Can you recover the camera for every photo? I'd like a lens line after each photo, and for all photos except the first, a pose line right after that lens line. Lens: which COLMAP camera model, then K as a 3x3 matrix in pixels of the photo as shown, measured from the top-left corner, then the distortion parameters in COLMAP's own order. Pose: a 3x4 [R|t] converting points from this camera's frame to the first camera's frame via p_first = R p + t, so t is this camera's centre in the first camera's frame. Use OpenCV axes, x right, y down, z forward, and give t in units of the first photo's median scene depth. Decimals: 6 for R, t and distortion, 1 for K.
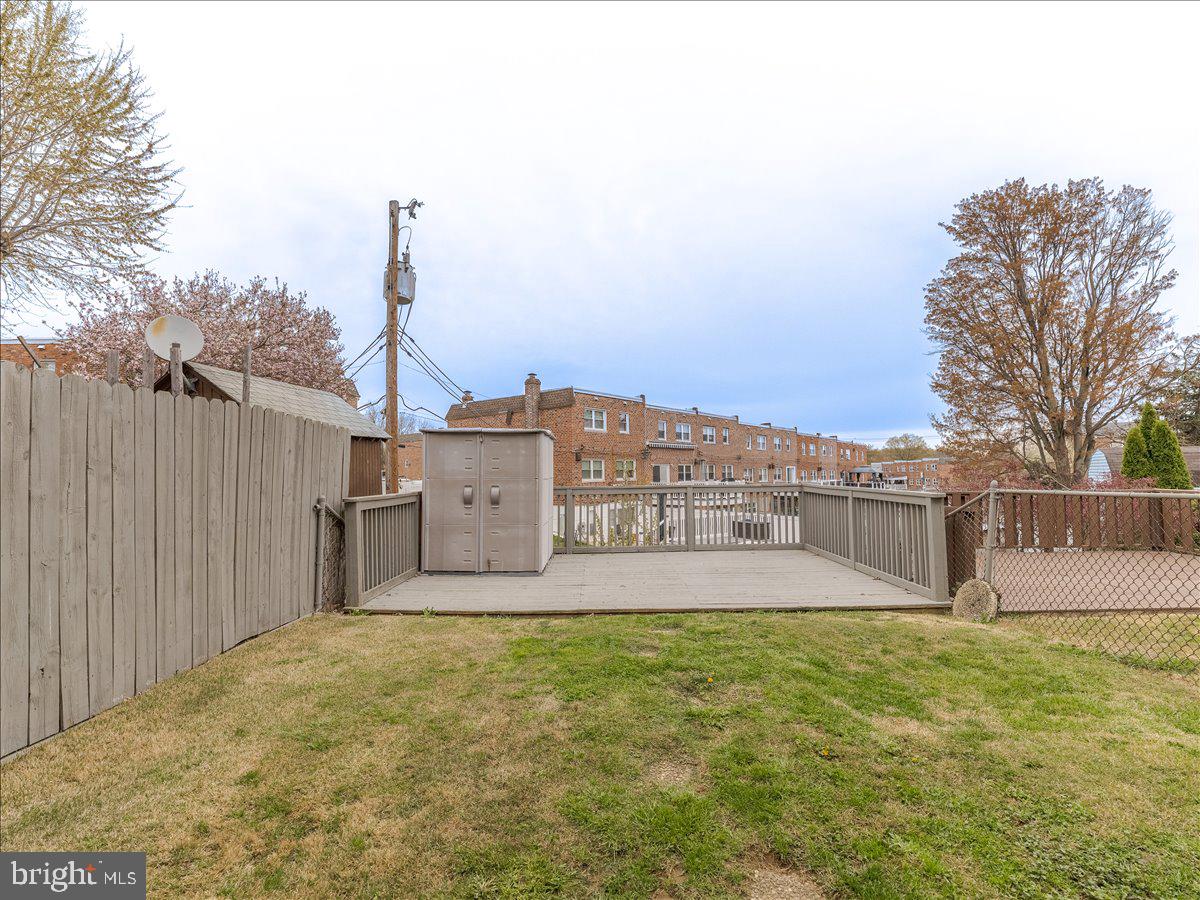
lens RADIAL K [[541.6, 0, 598.3], [0, 541.6, 451.3], [0, 0, 1]] dist [-0.003758, 0.001722]
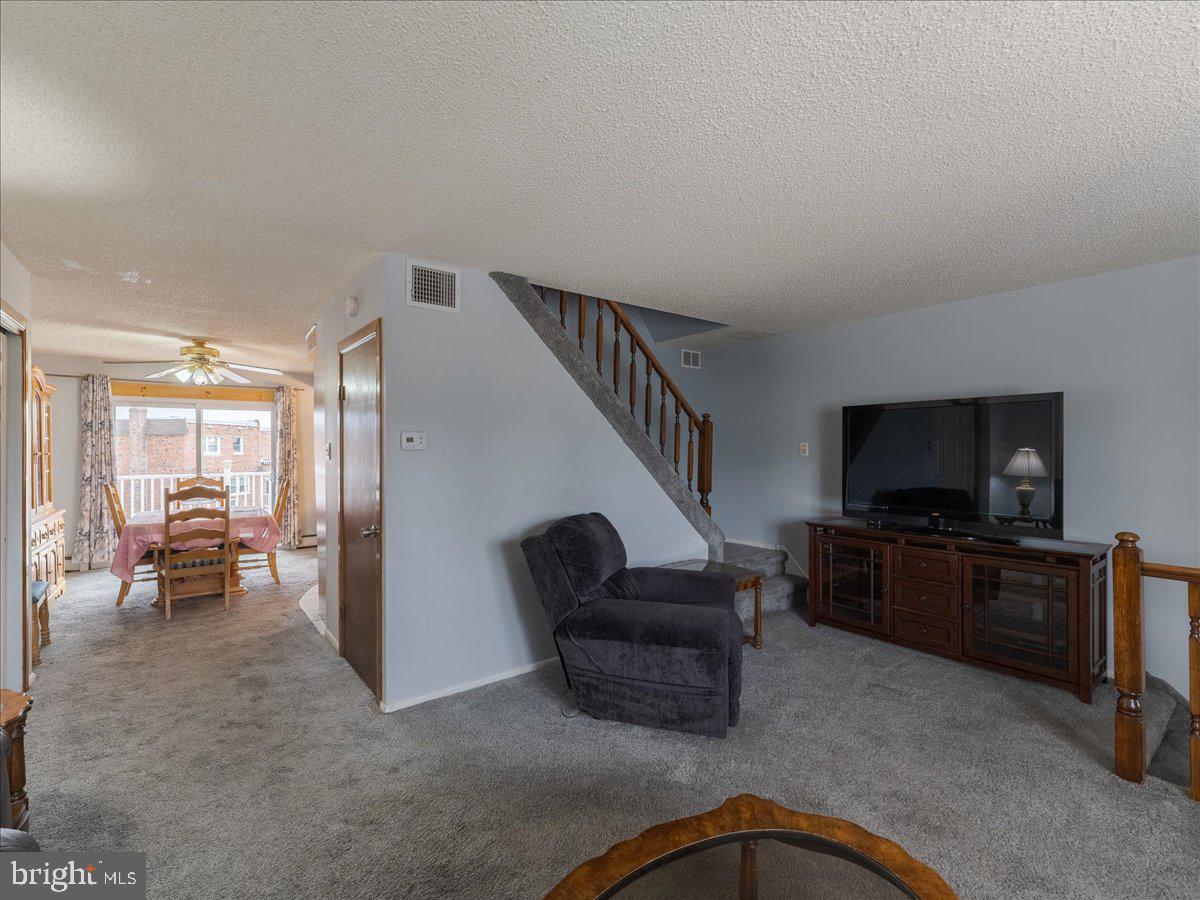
lens RADIAL K [[541.6, 0, 598.3], [0, 541.6, 451.3], [0, 0, 1]] dist [-0.003758, 0.001722]
pose [[0.796161, 0.007741, 0.605036, -0.041089], [-0.031180, 0.999115, 0.028246, -0.101317], [-0.604281, -0.041353, 0.795697, -0.405198]]
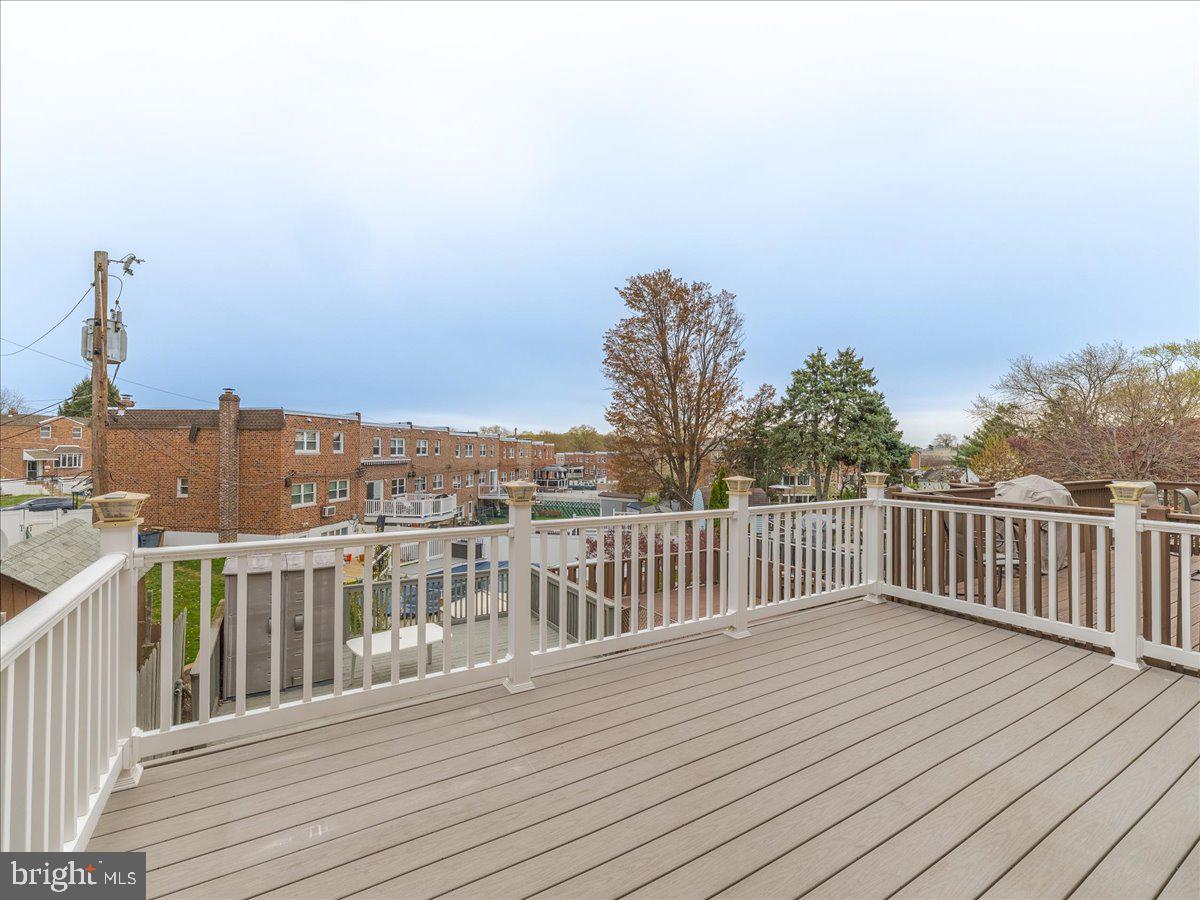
lens RADIAL K [[541.6, 0, 598.3], [0, 541.6, 451.3], [0, 0, 1]] dist [-0.003758, 0.001722]
pose [[0.853551, 0.016012, 0.520763, -0.063096], [-0.036806, 0.998884, 0.029613, -0.086964], [-0.519708, -0.044444, 0.853187, -0.084228]]
